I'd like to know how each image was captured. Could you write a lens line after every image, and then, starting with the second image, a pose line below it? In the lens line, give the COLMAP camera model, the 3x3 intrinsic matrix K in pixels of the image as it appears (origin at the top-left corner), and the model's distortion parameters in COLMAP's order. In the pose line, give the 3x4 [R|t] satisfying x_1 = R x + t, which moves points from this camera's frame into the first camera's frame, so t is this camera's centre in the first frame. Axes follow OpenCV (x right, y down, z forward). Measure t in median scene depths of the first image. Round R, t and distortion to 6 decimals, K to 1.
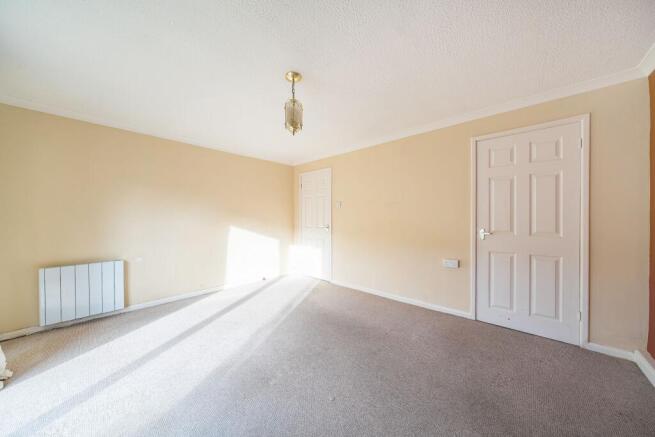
lens RADIAL K [[225.6, 0, 326.2], [0, 225.6, 217.9], [0, 0, 1]] dist [-0.001124, -0.000069]
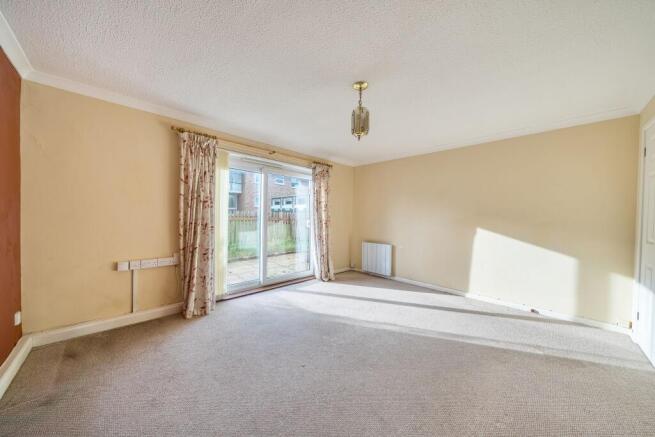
lens RADIAL K [[225.6, 0, 326.4], [0, 225.6, 218.1], [0, 0, 1]] dist [-0.001124, -0.000069]
pose [[-0.049526, 0.006734, -0.998750, 0.643835], [-0.023016, 0.999704, 0.007882, 0.004751], [0.998508, 0.023377, -0.049356, 0.630940]]
